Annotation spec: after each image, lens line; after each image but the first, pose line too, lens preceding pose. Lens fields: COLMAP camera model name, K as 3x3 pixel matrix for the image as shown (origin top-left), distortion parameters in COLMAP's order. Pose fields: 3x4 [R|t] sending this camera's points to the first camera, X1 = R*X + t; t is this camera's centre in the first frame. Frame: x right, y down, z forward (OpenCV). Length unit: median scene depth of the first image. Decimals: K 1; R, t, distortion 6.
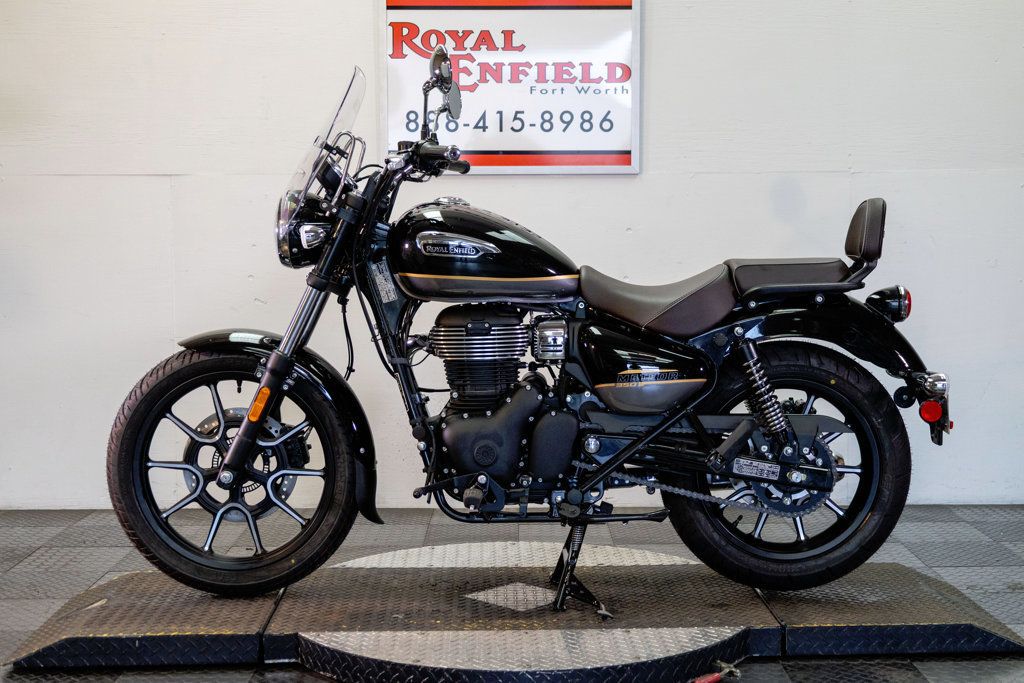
lens RADIAL K [[1405.7, 0, 512.0], [0, 1405.7, 341.5], [0, 0, 1]] dist [0.031135, -0.009249]
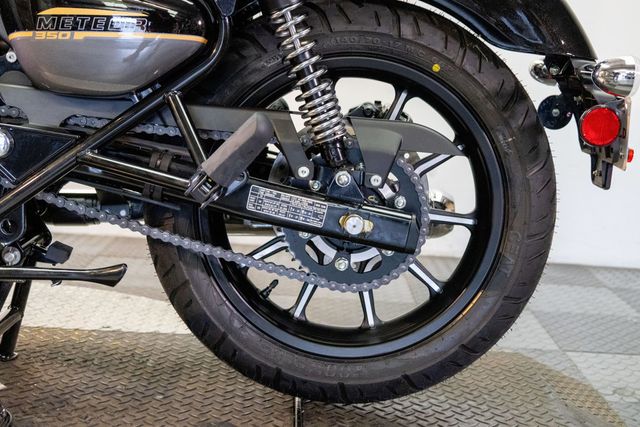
lens RADIAL K [[878.6, 0, 320.0], [0, 878.6, 213.5], [0, 0, 1]] dist [0.031135, -0.009249]
pose [[0.997332, 0.070039, 0.020599, 0.175008], [-0.071723, 0.992655, 0.097427, 0.056189], [-0.013624, -0.098645, 0.995029, 0.627402]]
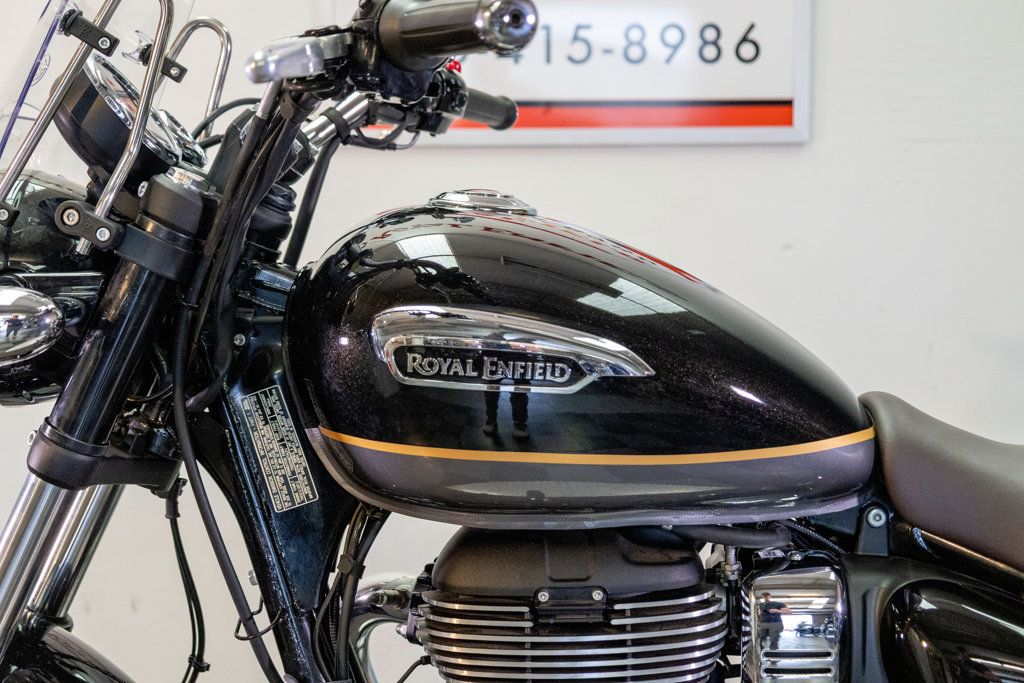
lens RADIAL K [[1410.8, 0, 509.8], [0, 1410.8, 347.7], [0, 0, 1]] dist [-0.013533, 0.073921]
pose [[0.999939, -0.001969, 0.010882, -0.040221], [0.001833, 0.999920, 0.012516, -0.070092], [-0.010906, -0.012496, 0.999862, 0.670371]]
